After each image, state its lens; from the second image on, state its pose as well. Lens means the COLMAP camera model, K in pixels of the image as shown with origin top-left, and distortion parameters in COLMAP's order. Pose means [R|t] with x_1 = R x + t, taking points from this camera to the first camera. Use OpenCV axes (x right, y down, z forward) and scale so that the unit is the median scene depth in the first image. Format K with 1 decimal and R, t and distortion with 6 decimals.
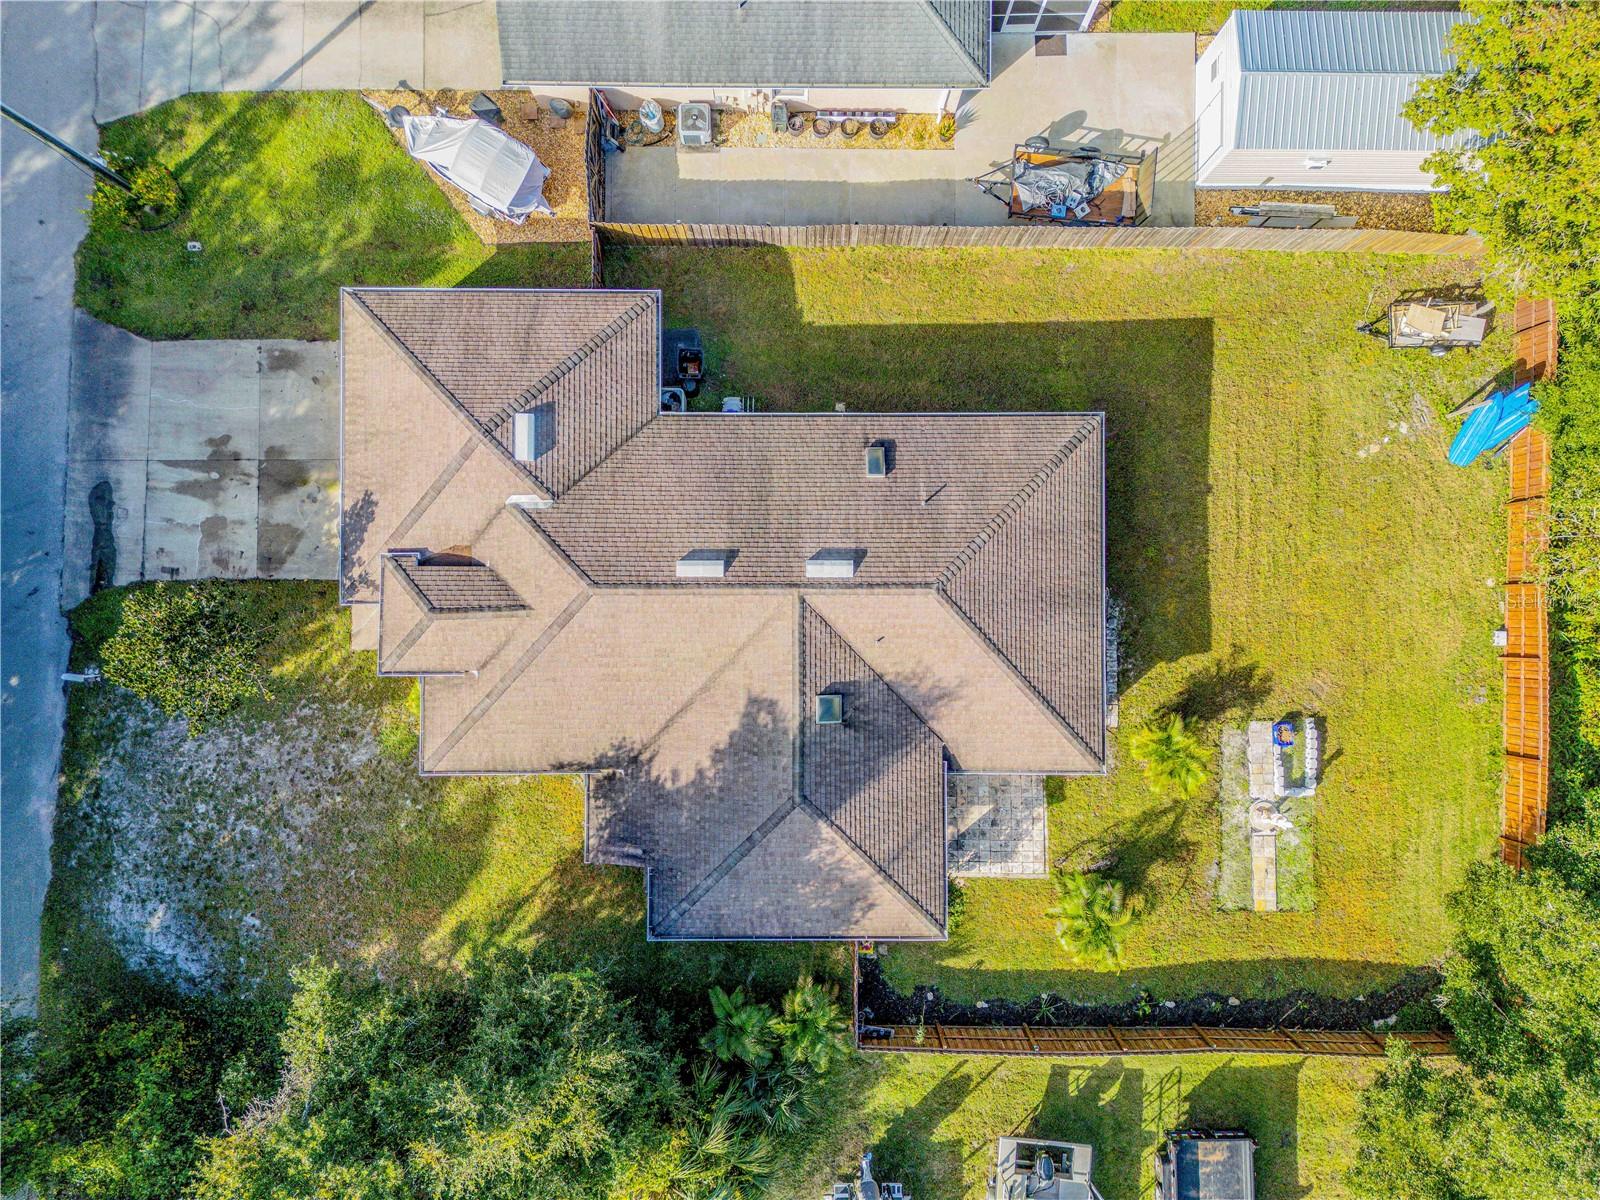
lens RADIAL K [[1115.9, 0, 800.0], [0, 1115.9, 600.0], [0, 0, 1]] dist [0.068593, -0.063645]
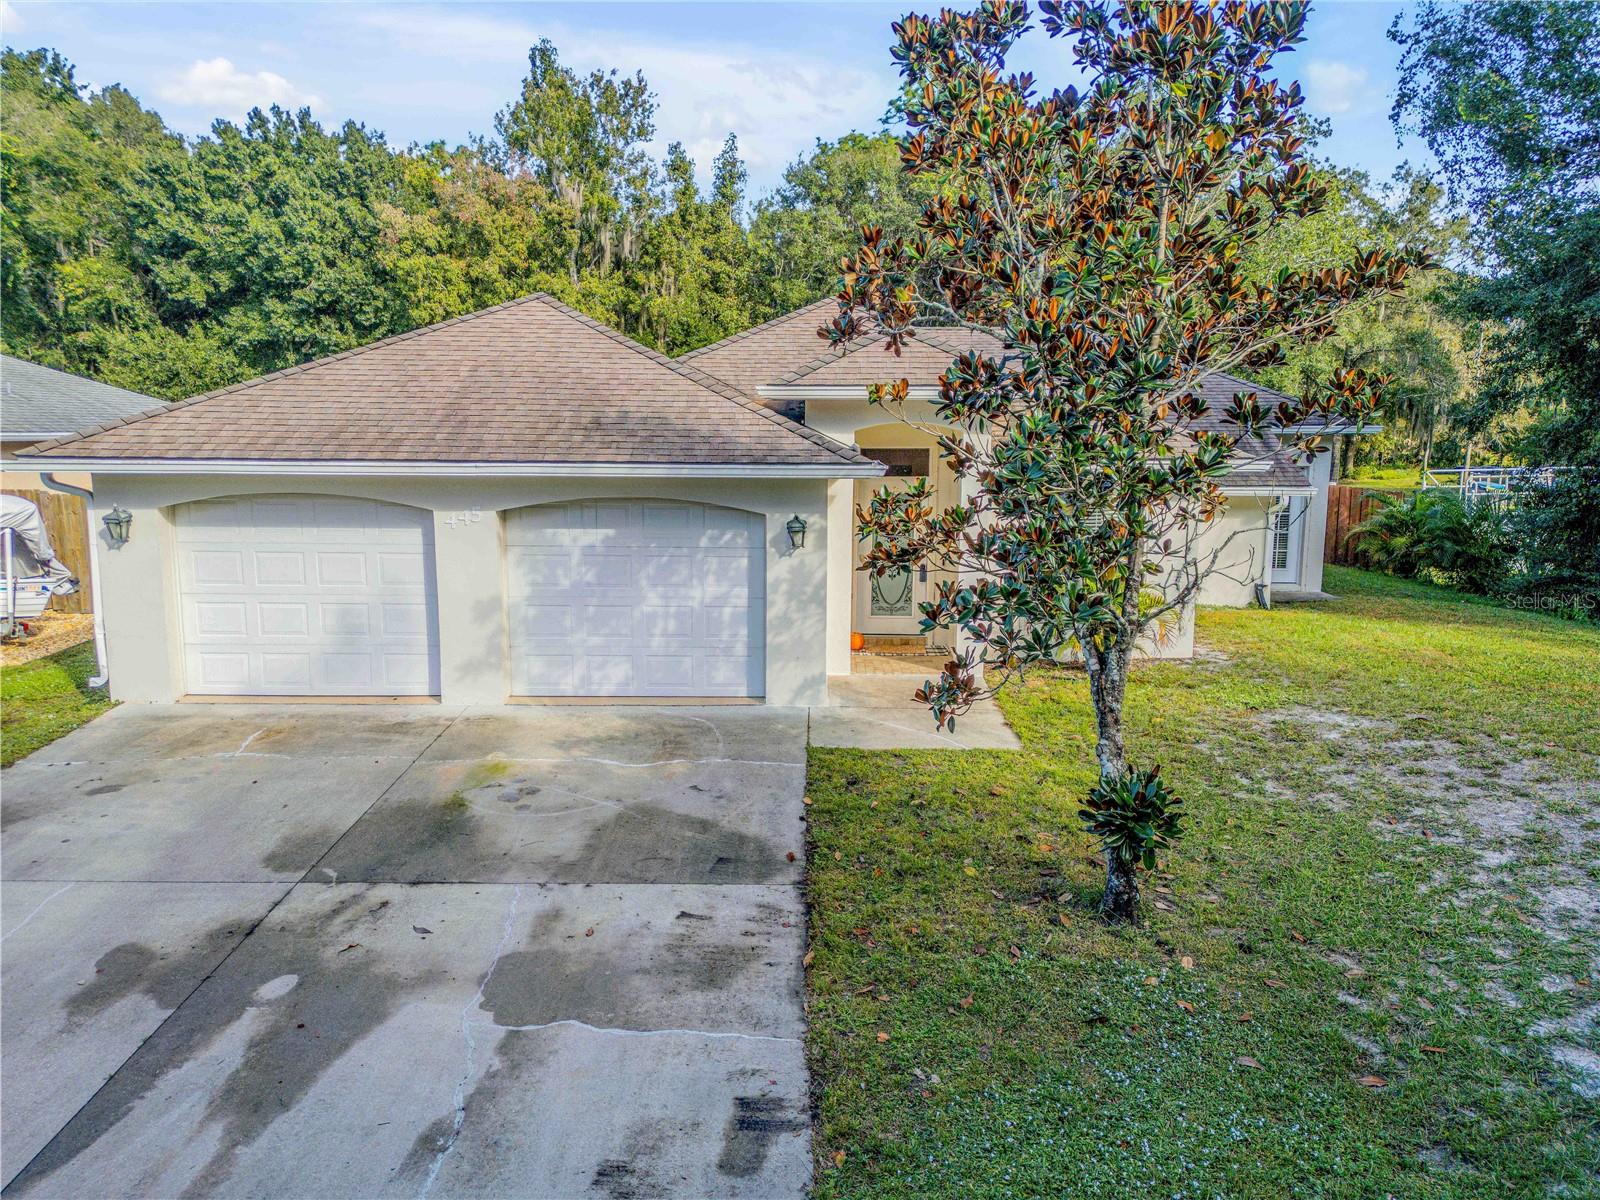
lens RADIAL K [[1115.9, 0, 800.0], [0, 1115.9, 600.0], [0, 0, 1]] dist [0.068593, -0.063645]
pose [[0.004658, -0.164726, 0.986328, -0.702658], [0.999349, 0.036055, 0.001302, -0.021638], [-0.035776, 0.985680, 0.164786, 0.900106]]
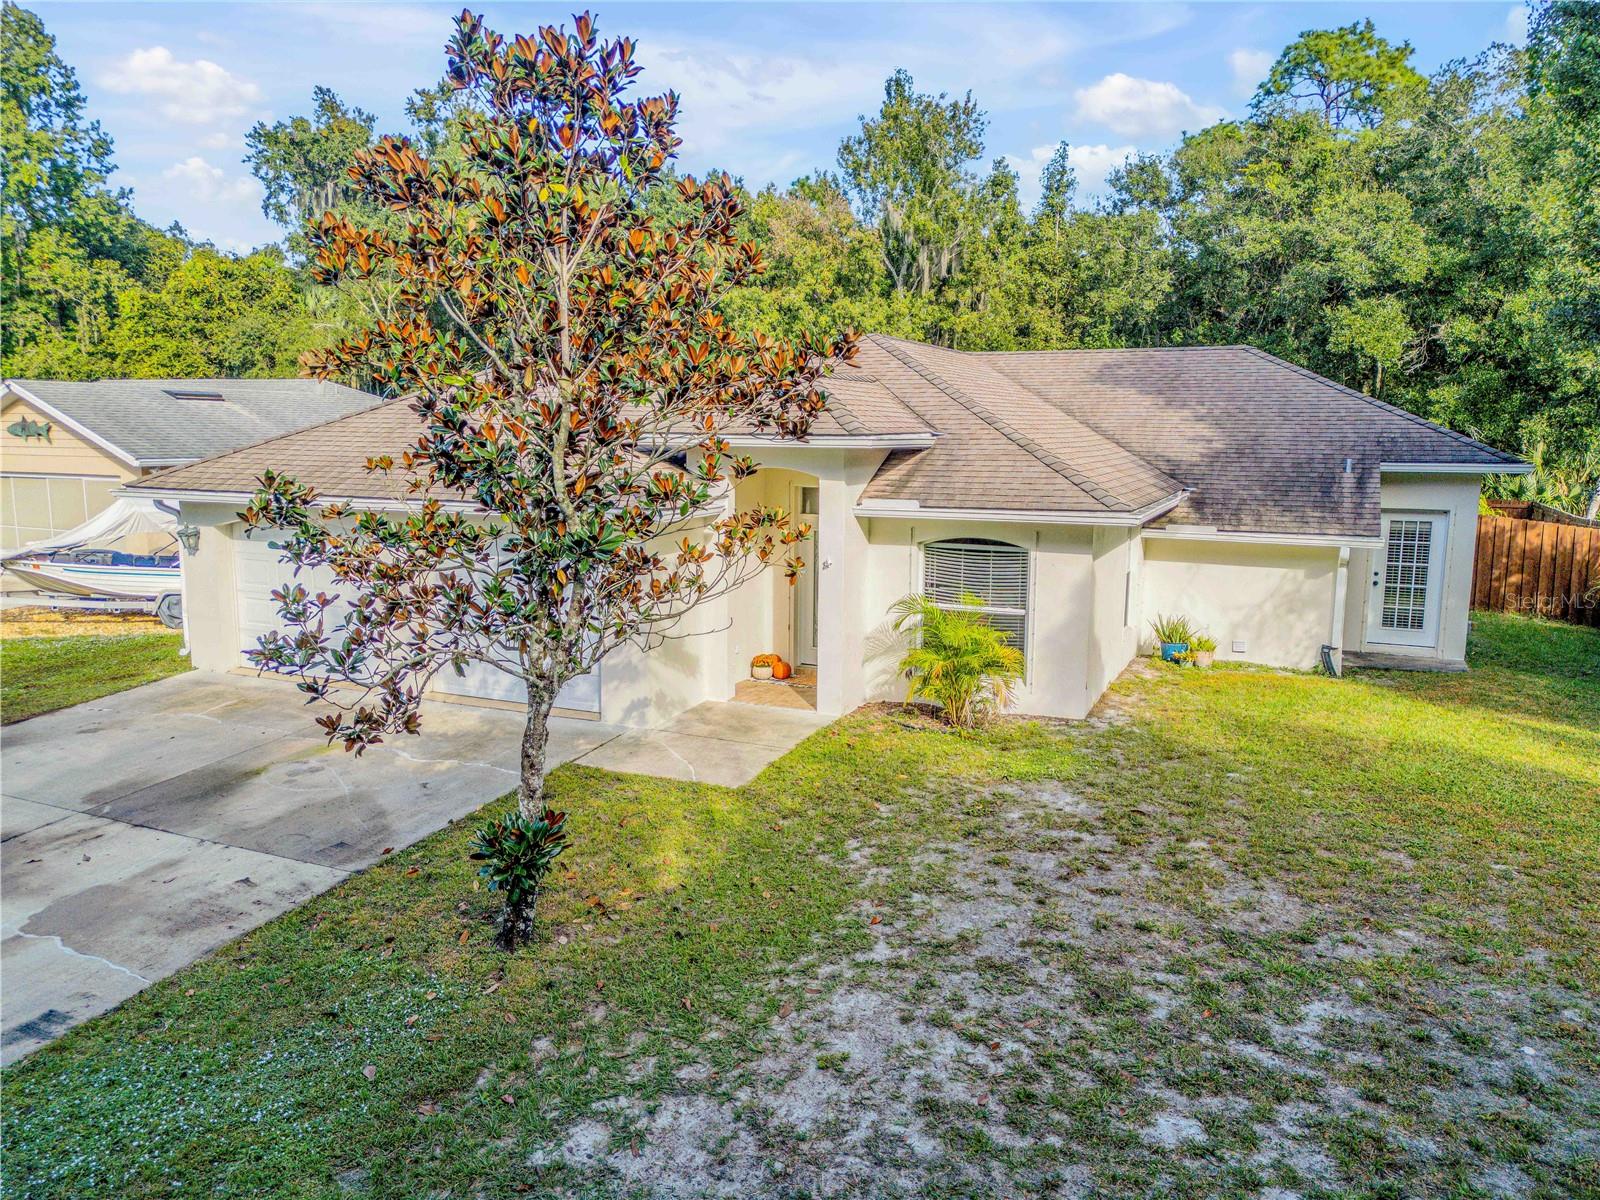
lens RADIAL K [[1115.9, 0, 800.0], [0, 1115.9, 600.0], [0, 0, 1]] dist [0.068593, -0.063645]
pose [[0.413305, -0.149547, 0.898229, -0.677497], [0.910170, 0.097907, -0.402499, 0.189134], [-0.027750, 0.983895, 0.176579, 0.877860]]
